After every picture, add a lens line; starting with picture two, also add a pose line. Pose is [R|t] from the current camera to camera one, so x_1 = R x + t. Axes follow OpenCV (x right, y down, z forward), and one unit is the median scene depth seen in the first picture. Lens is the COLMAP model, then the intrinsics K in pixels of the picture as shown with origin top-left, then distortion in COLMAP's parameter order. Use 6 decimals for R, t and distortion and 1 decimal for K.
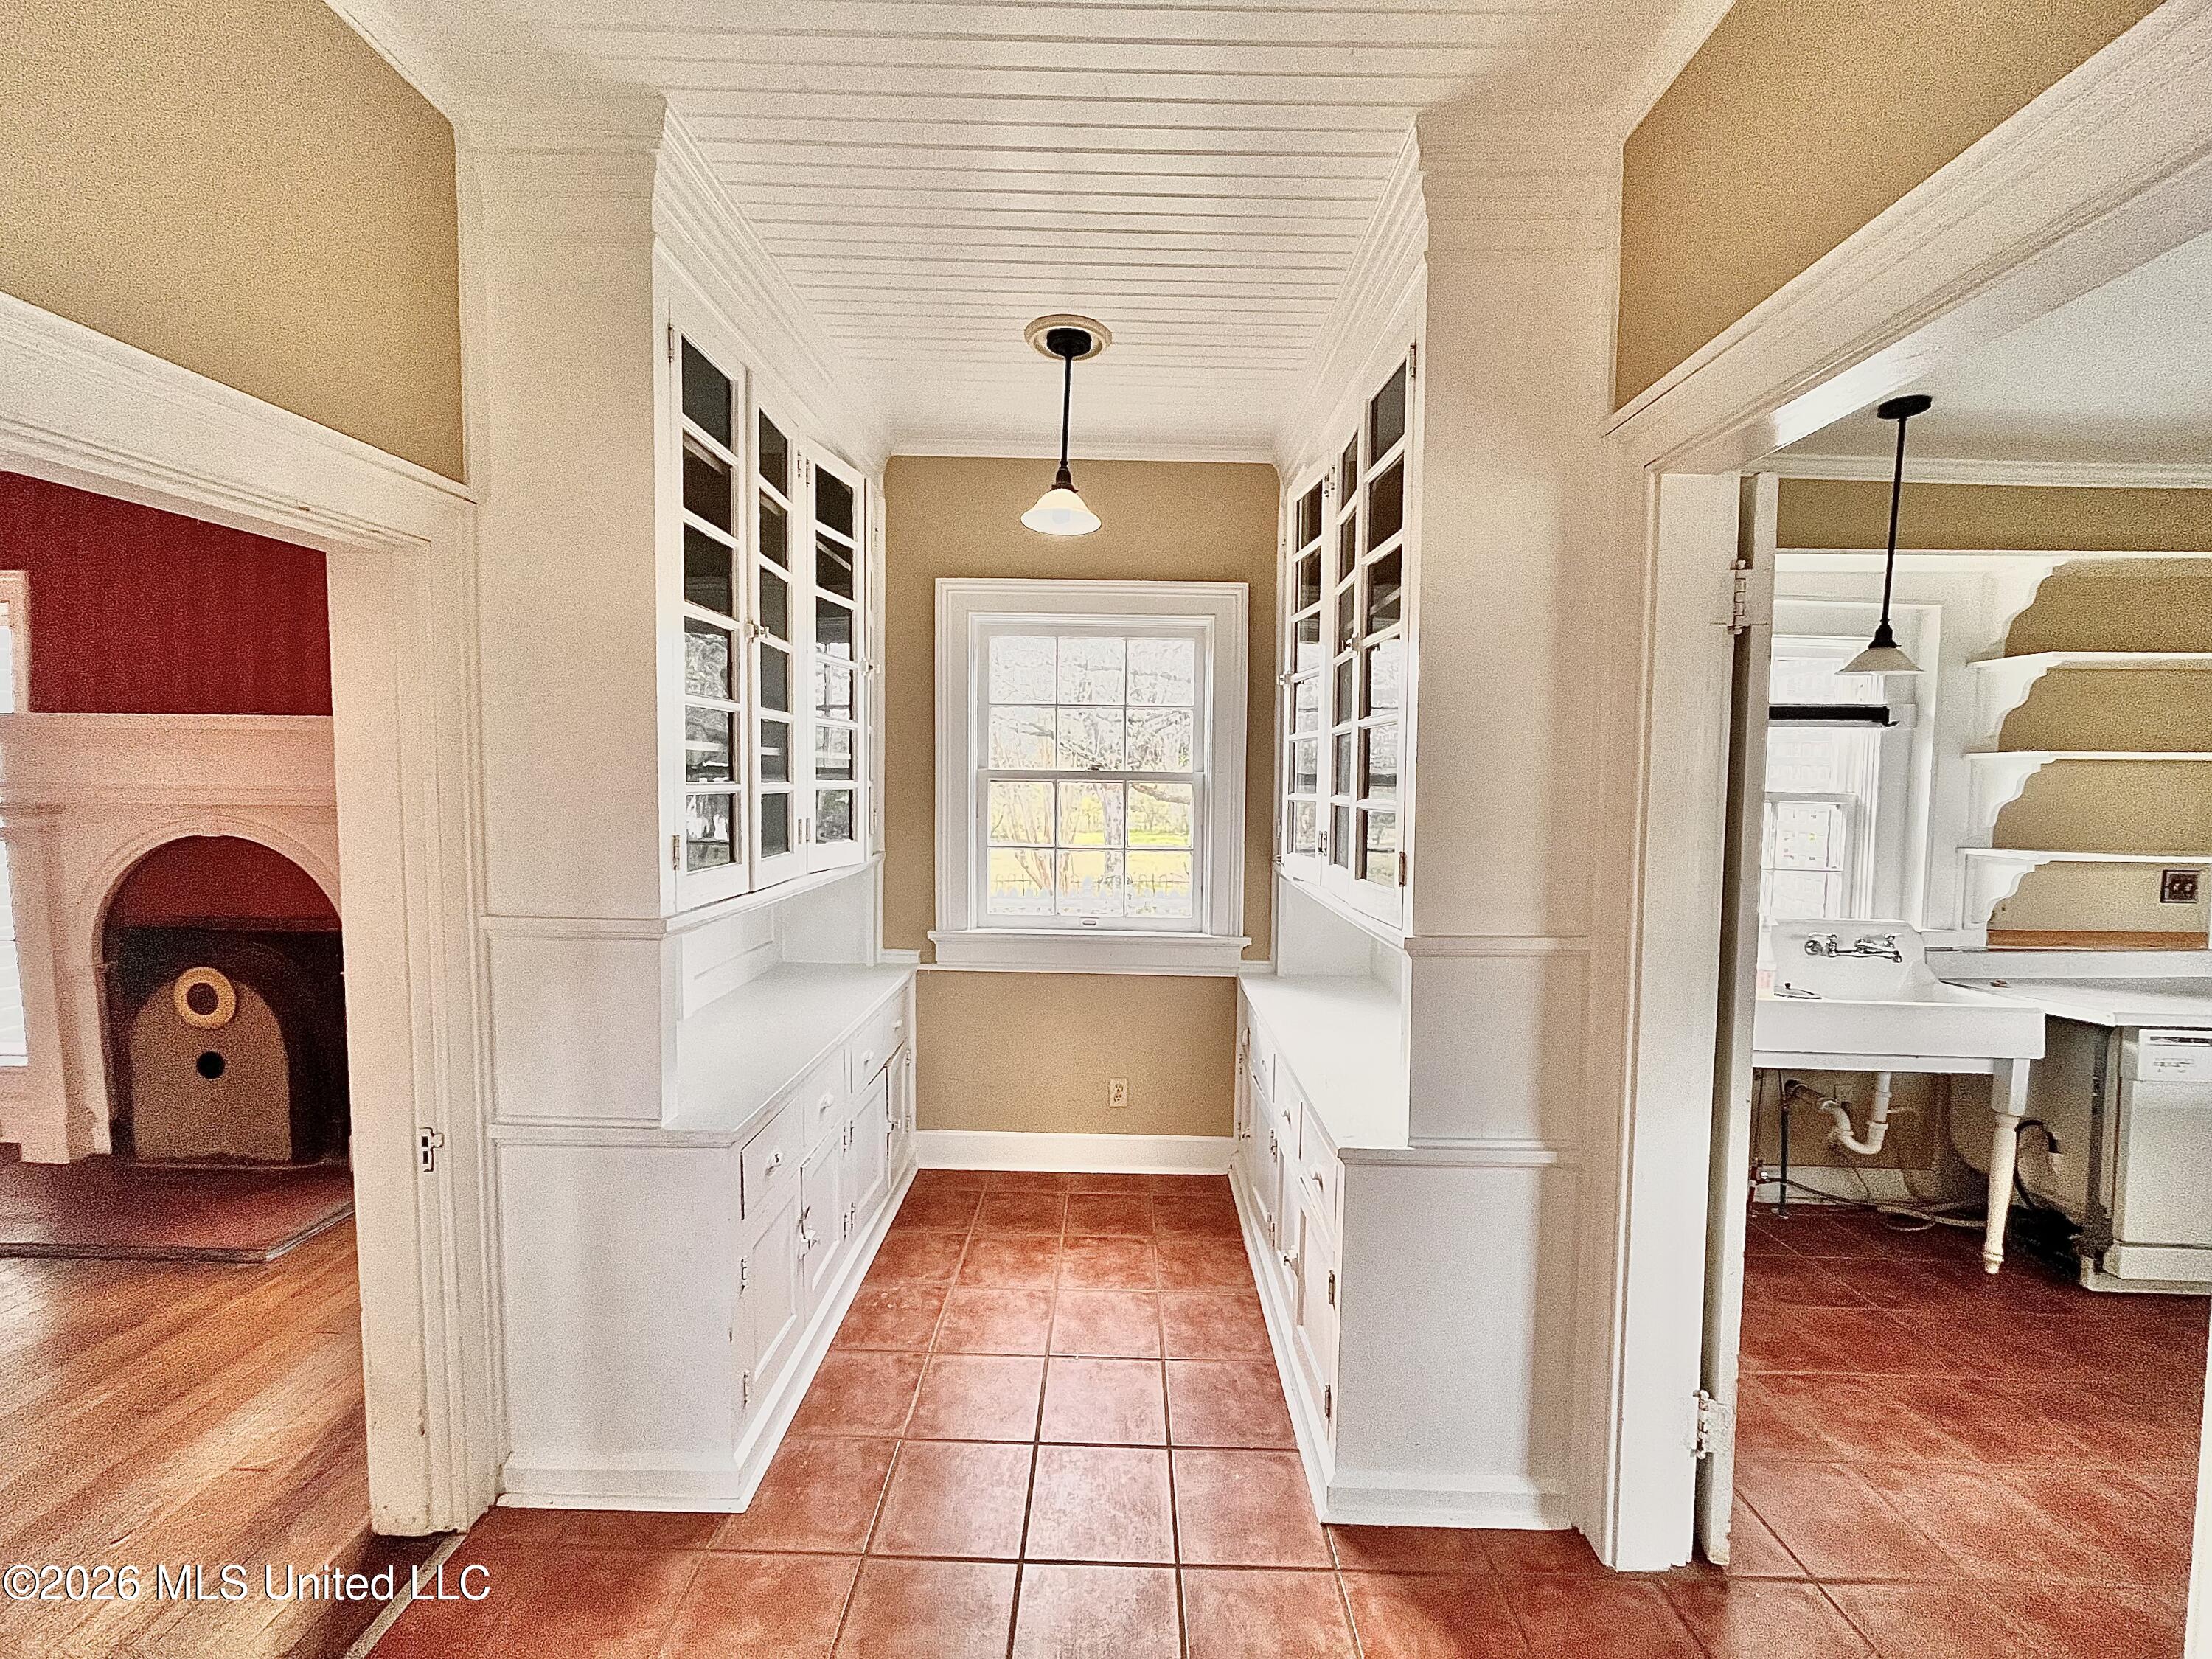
lens RADIAL K [[897.1, 0, 1108.9], [0, 897.1, 837.2], [0, 0, 1]] dist [-0.000872, -0.000538]
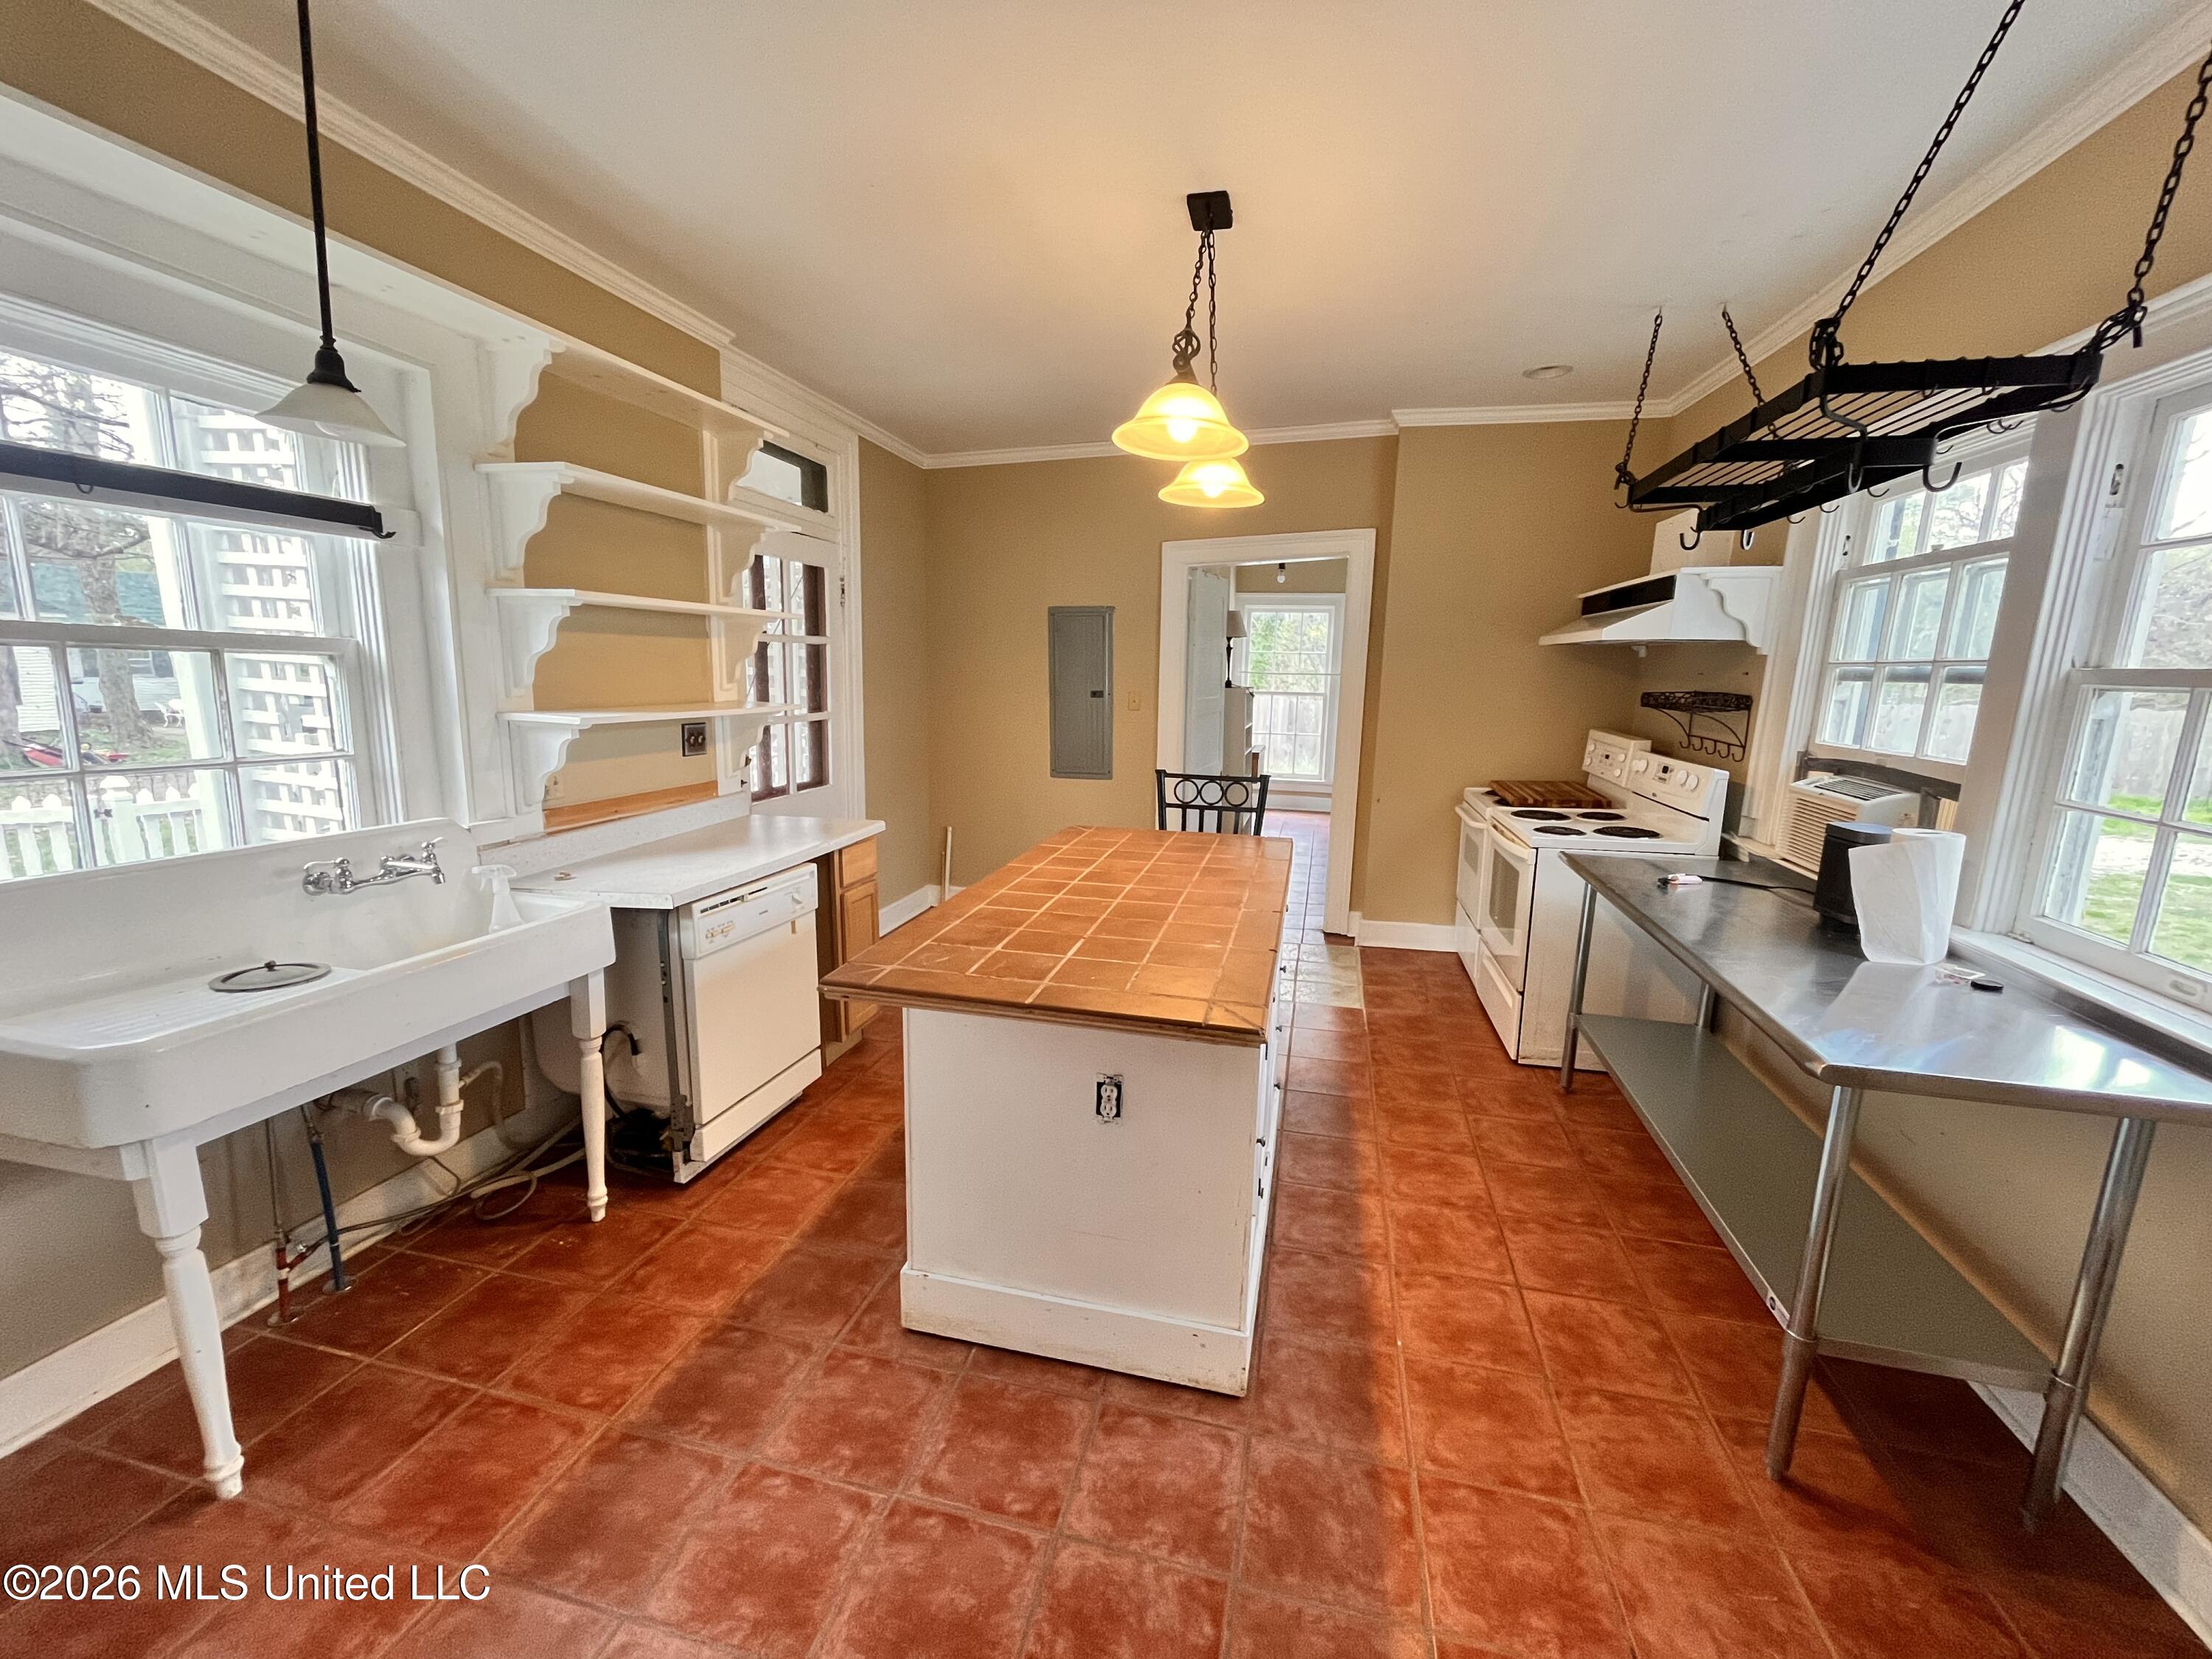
lens RADIAL K [[897.1, 0, 1104.7], [0, 897.1, 832.8], [0, 0, 1]] dist [-0.000872, -0.000538]
pose [[0.236963, -0.177412, 0.955182, 0.338769], [0.018550, 0.983832, 0.178132, -0.015774], [-0.971342, -0.024492, 0.236423, 0.328804]]
